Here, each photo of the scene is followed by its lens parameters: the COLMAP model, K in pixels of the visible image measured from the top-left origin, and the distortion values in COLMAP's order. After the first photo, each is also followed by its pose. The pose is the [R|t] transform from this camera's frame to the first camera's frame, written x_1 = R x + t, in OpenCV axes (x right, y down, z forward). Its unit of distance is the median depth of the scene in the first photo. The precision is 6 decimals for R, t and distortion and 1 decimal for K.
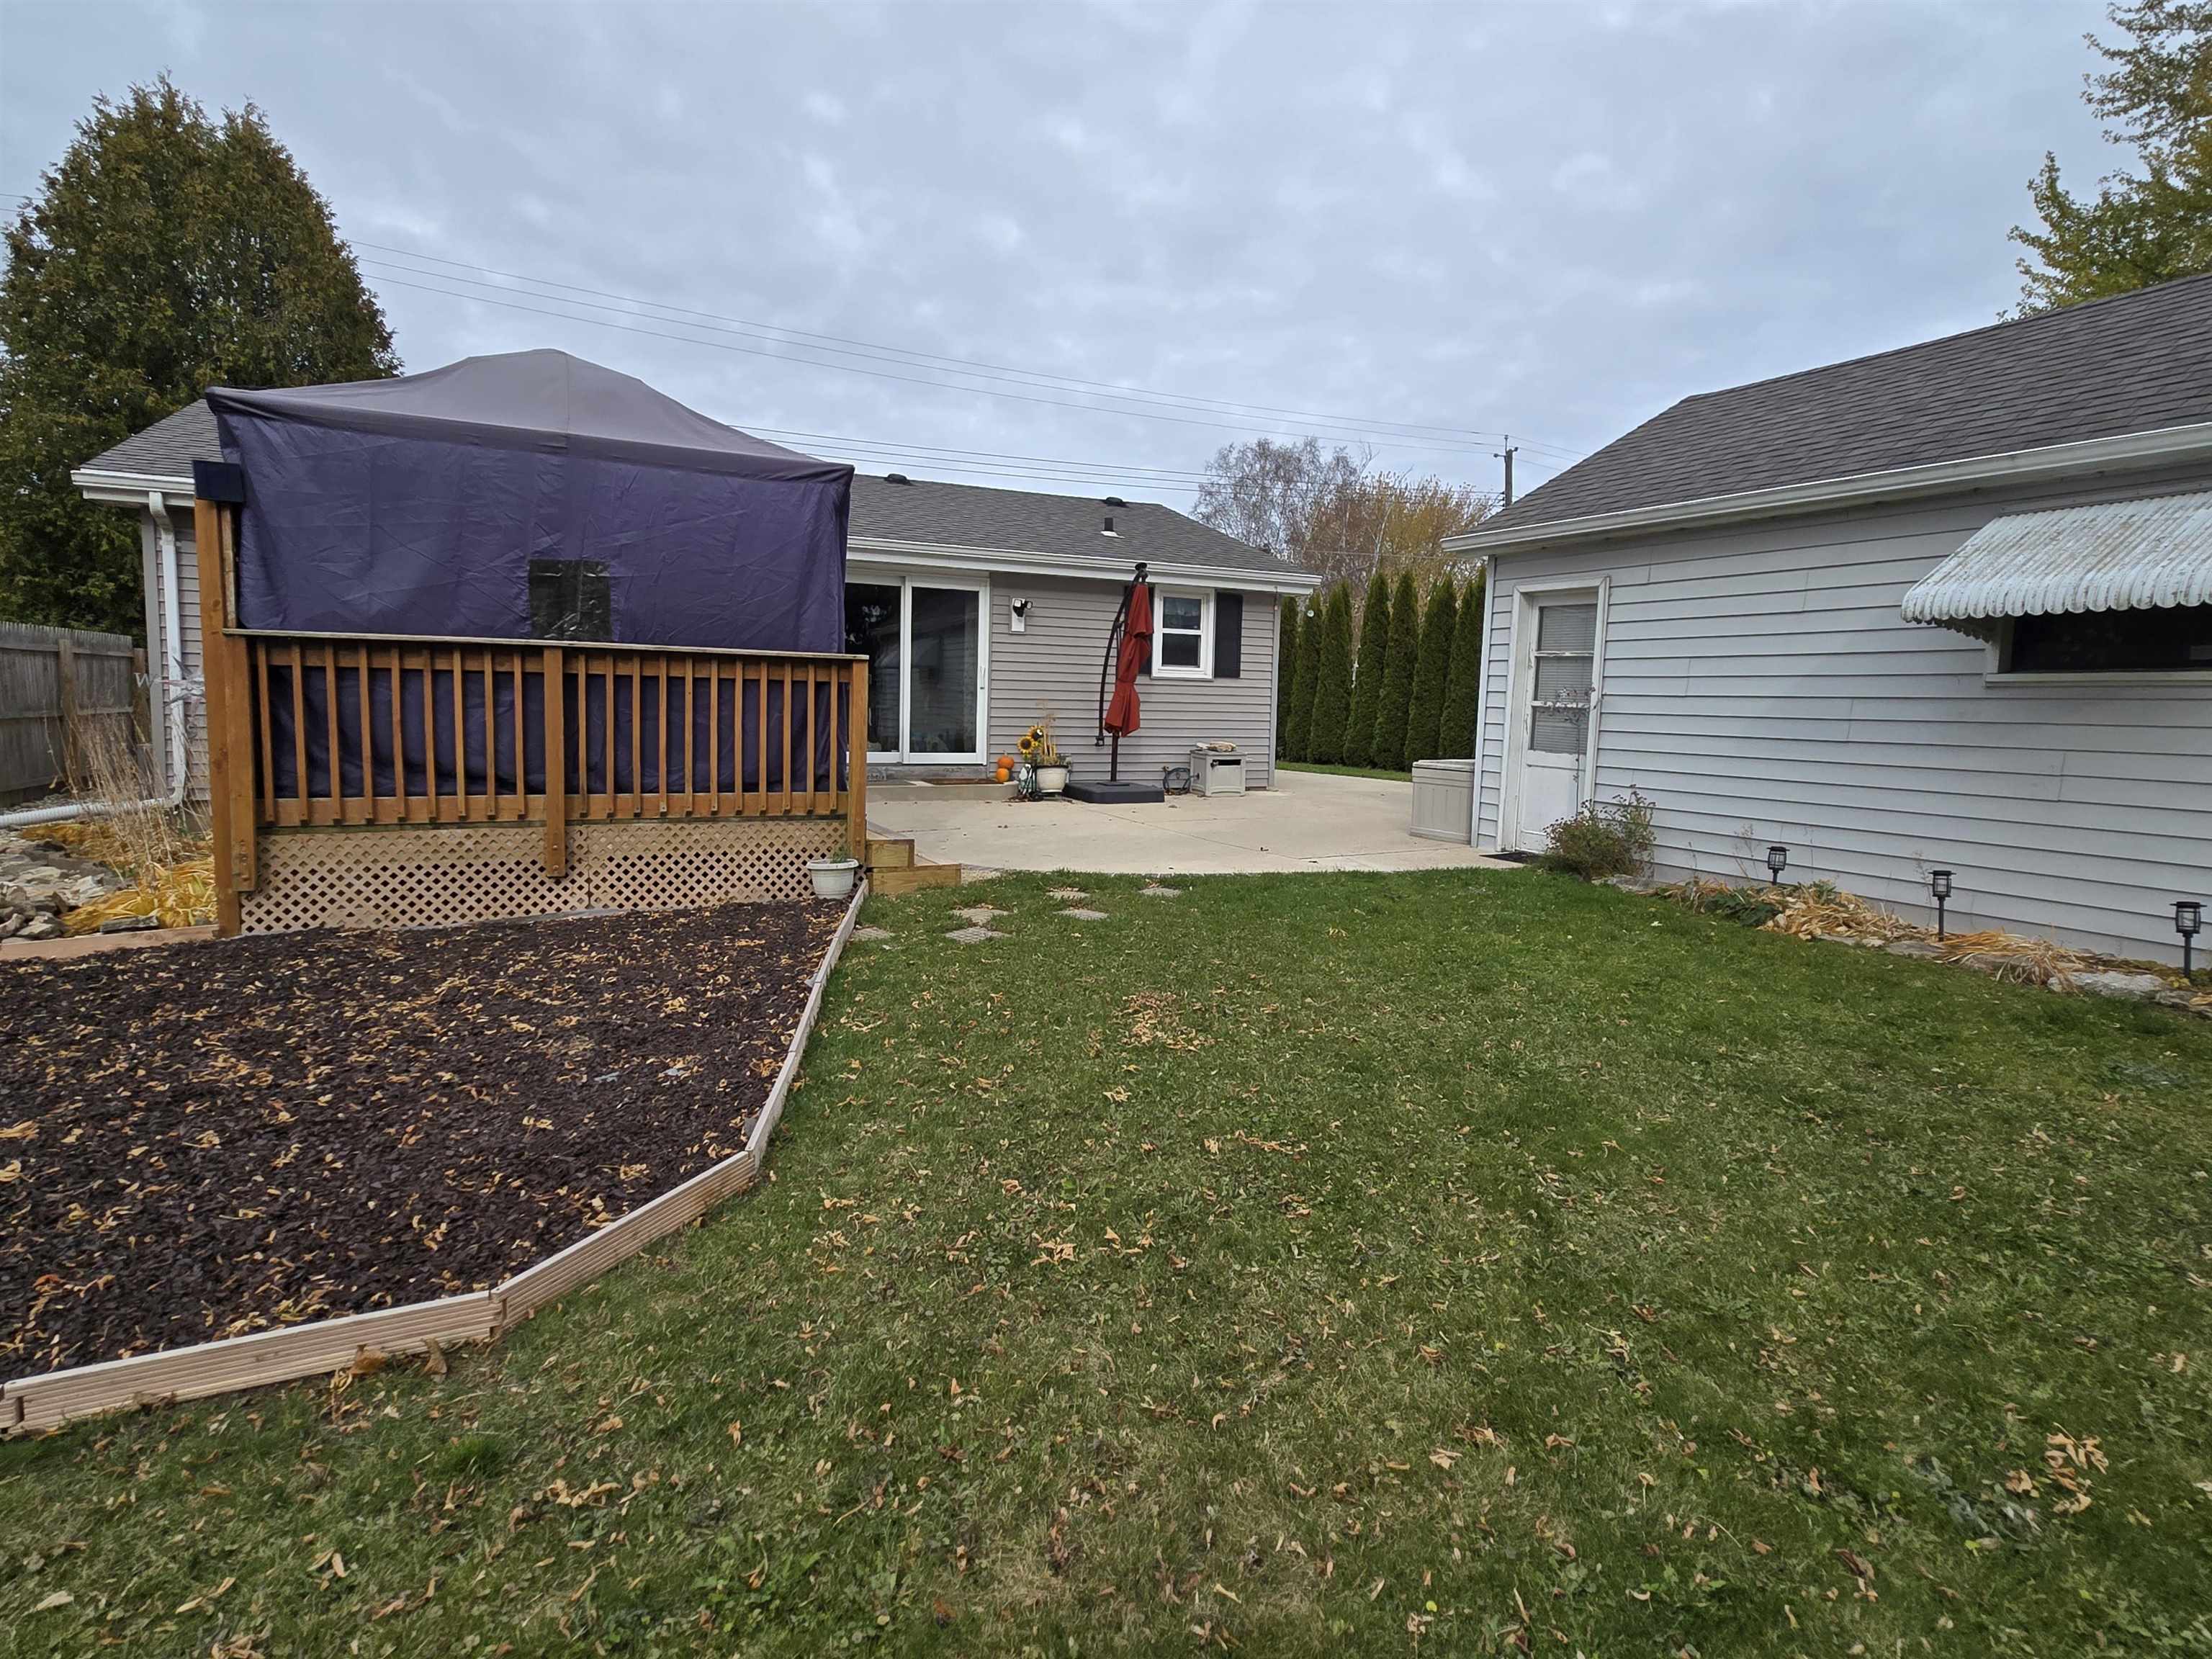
lens RADIAL K [[910.7, 0, 1099.9], [0, 910.7, 820.3], [0, 0, 1]] dist [0.001420, 0.000492]
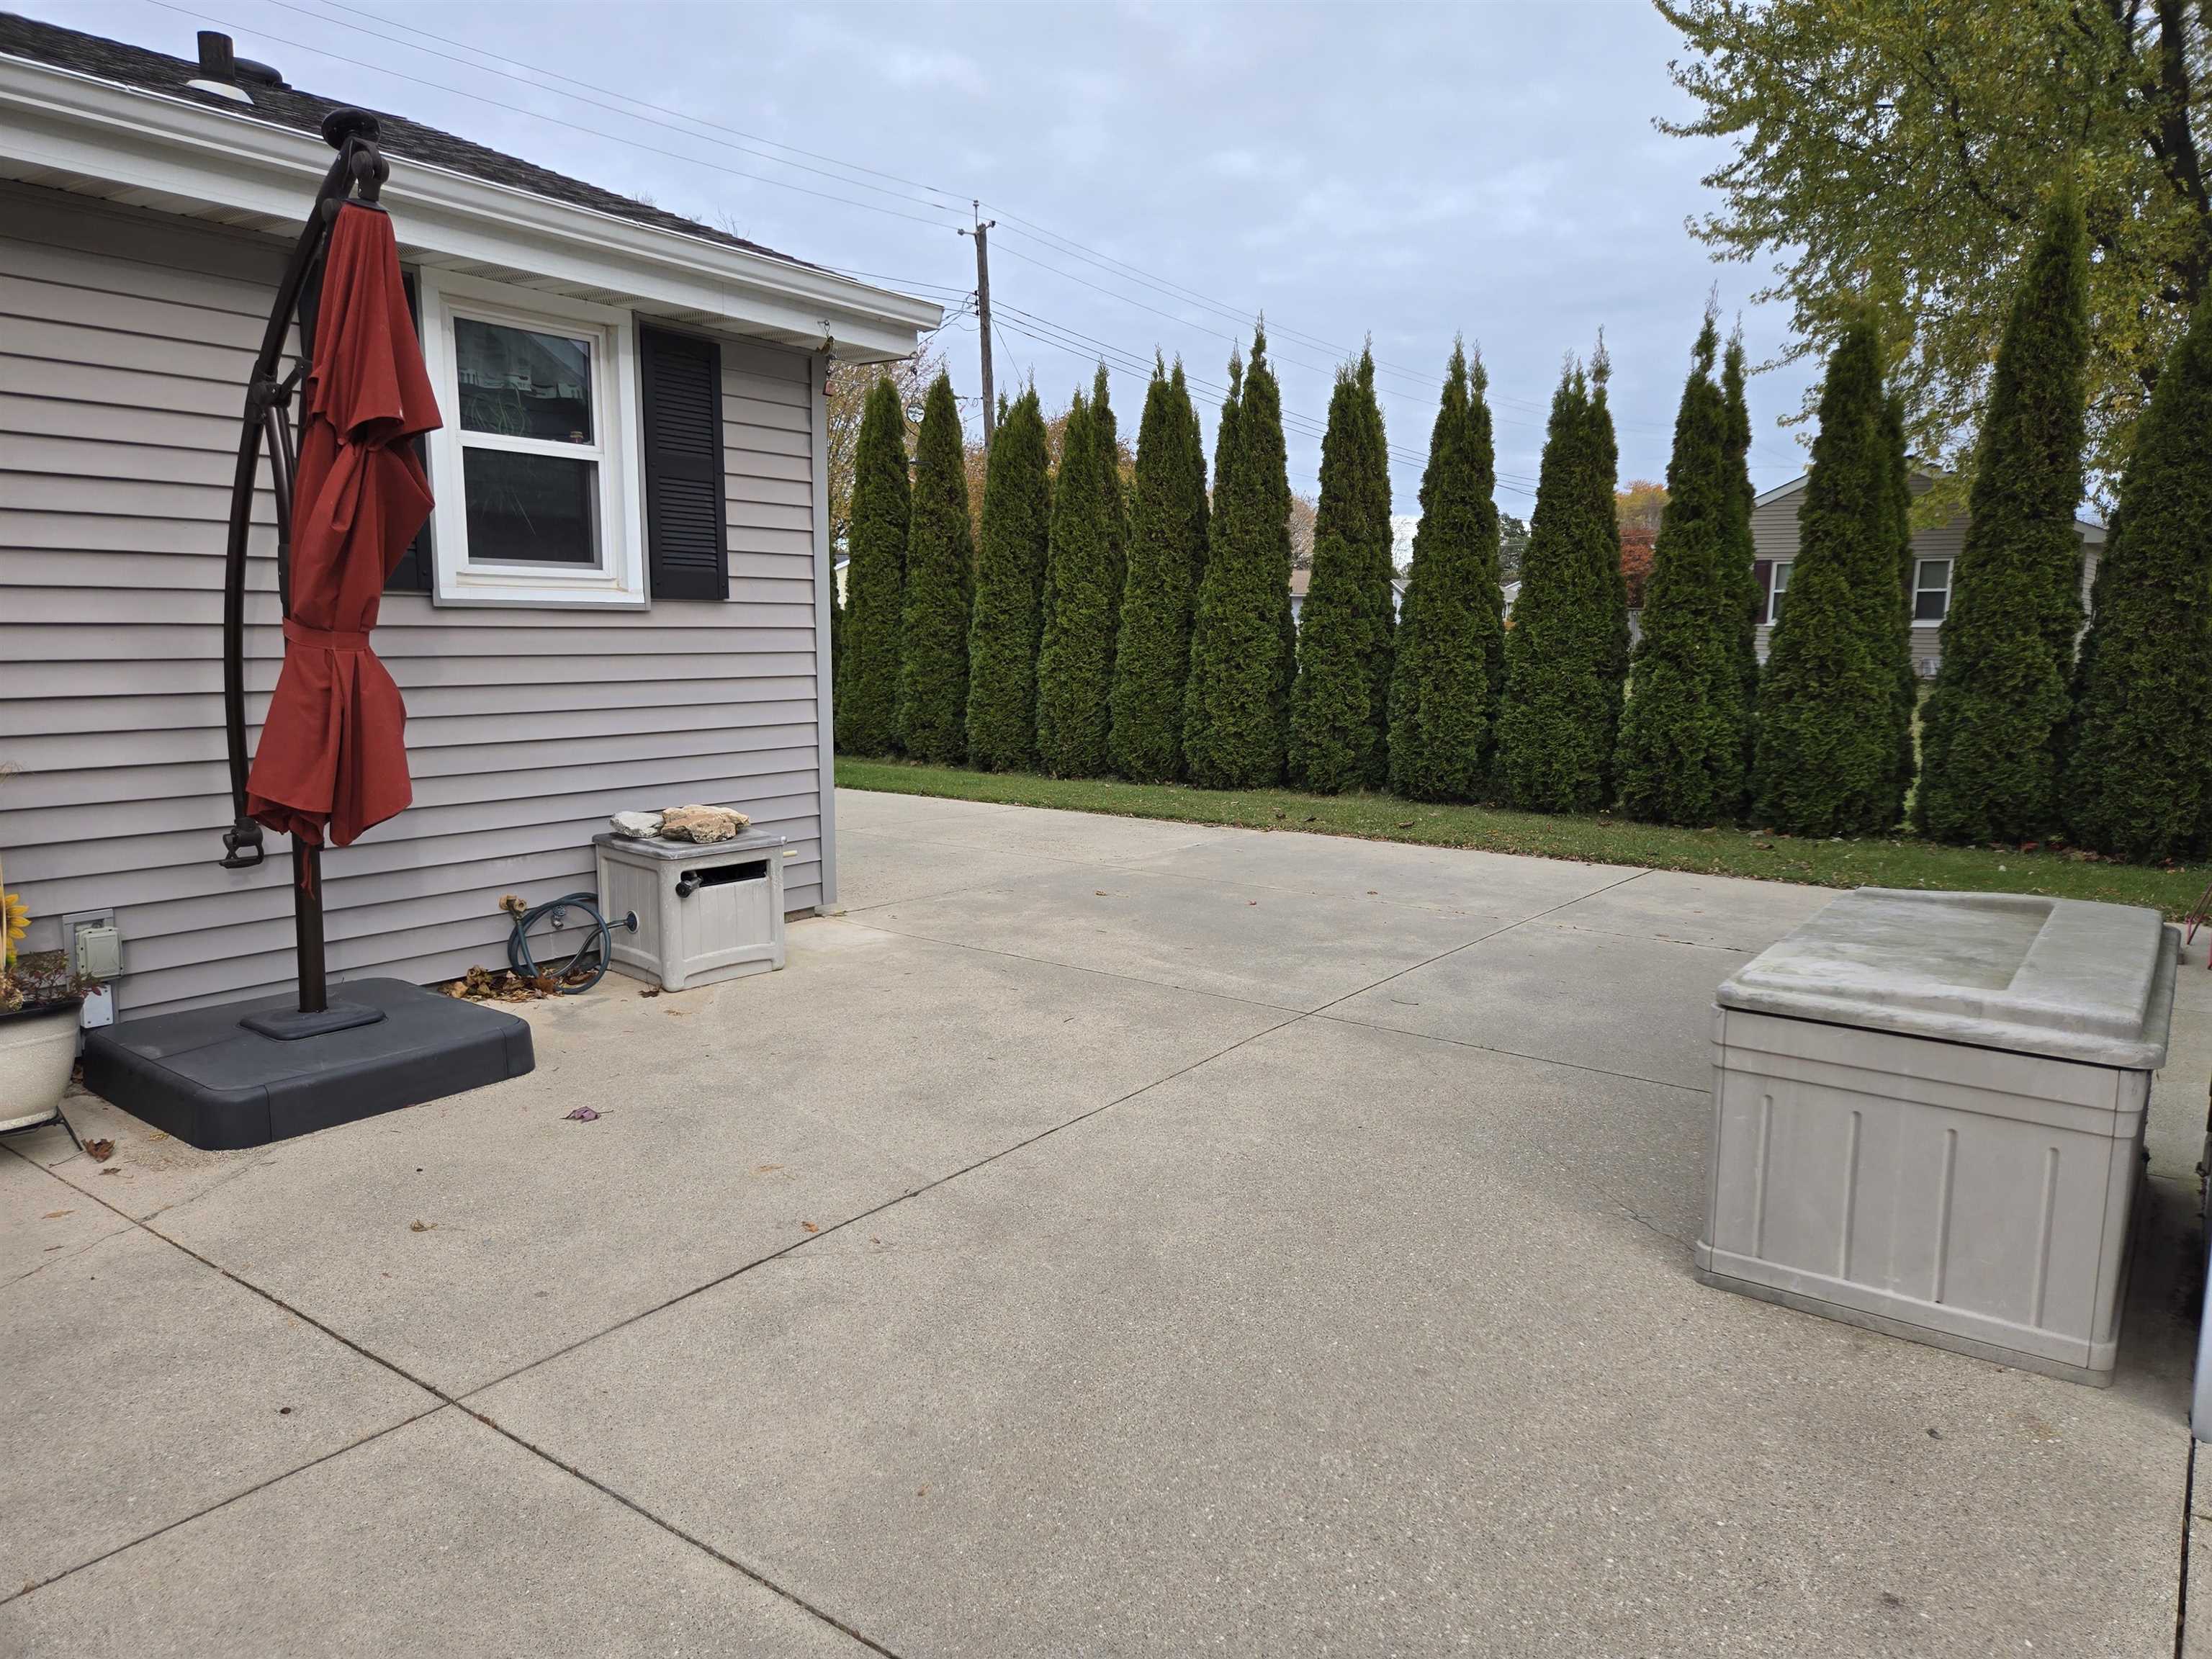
lens RADIAL K [[1465.3, 0, 1099.5], [0, 1465.3, 835.1], [0, 0, 1]] dist [0.079428, -0.066713]
pose [[0.881893, -0.081723, 0.464313, 0.018156], [0.073514, 0.996652, 0.035790, -0.086637], [-0.465683, 0.002571, 0.884948, 0.497517]]
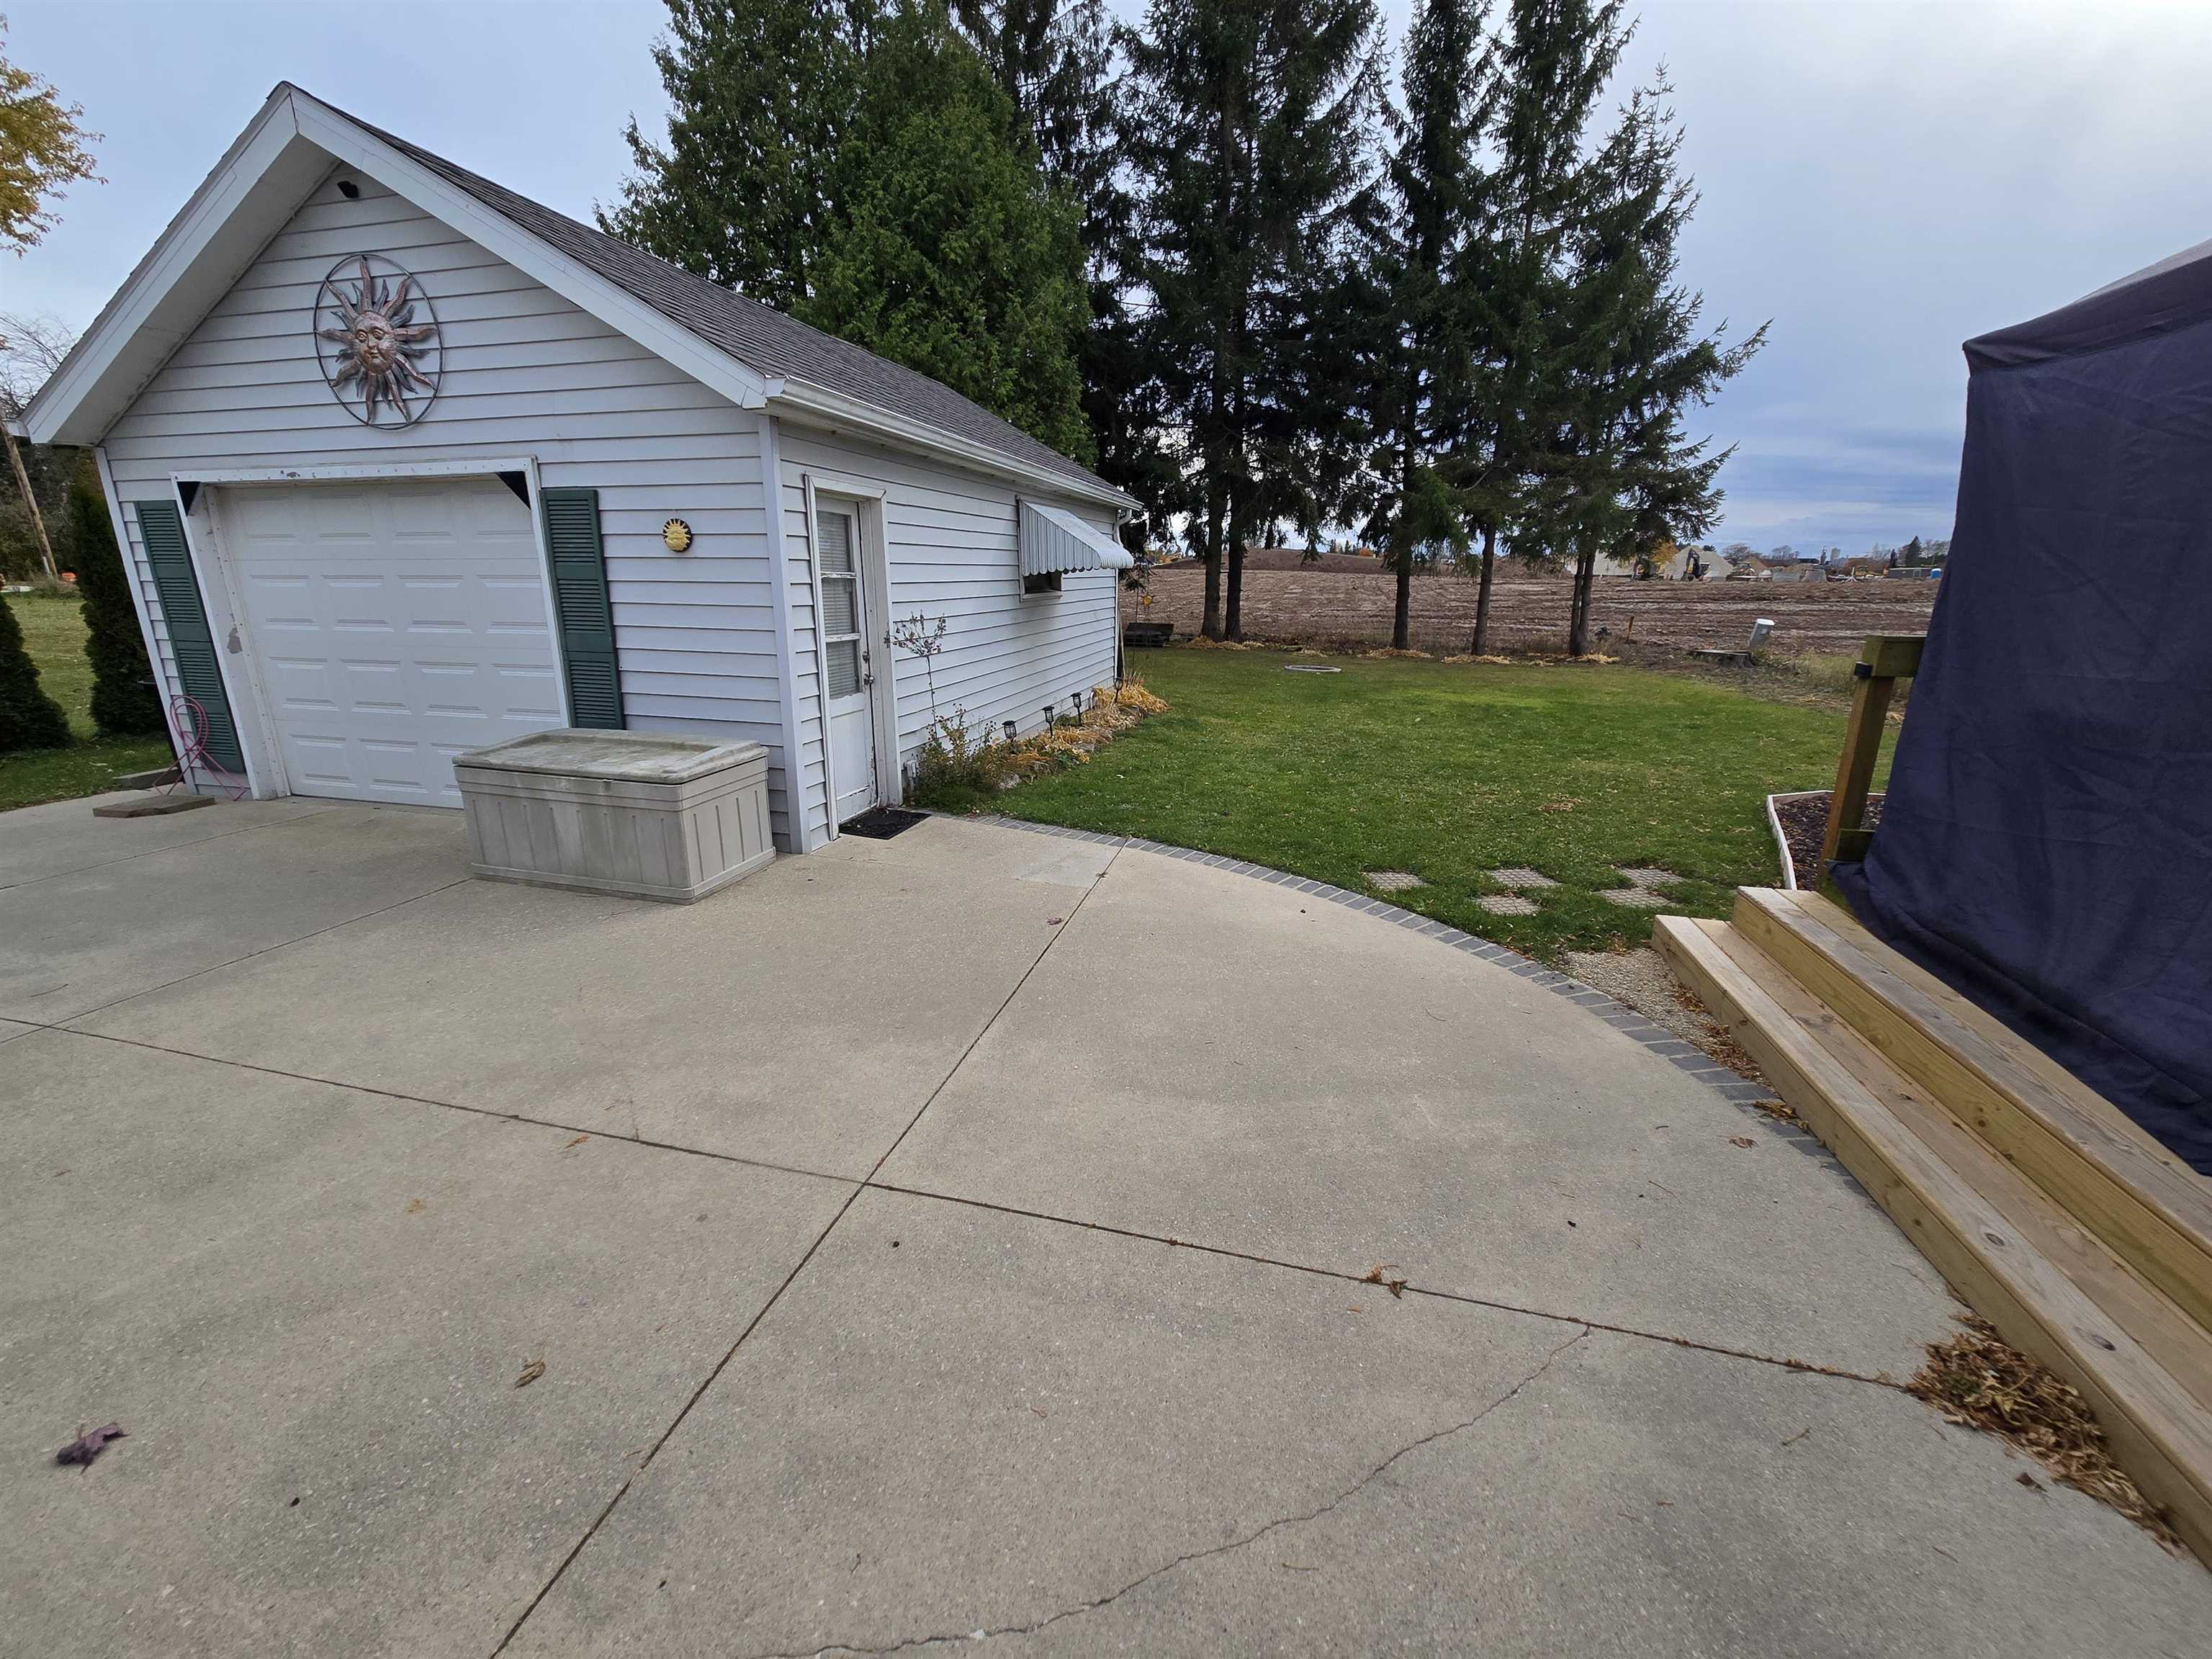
lens RADIAL K [[910.7, 0, 1099.9], [0, 910.7, 820.3], [0, 0, 1]] dist [0.001420, 0.000492]
pose [[-0.764079, -0.197675, 0.614091, -0.131909], [0.064004, 0.923973, 0.377063, -0.157129], [-0.641940, 0.327411, -0.693337, 0.843374]]
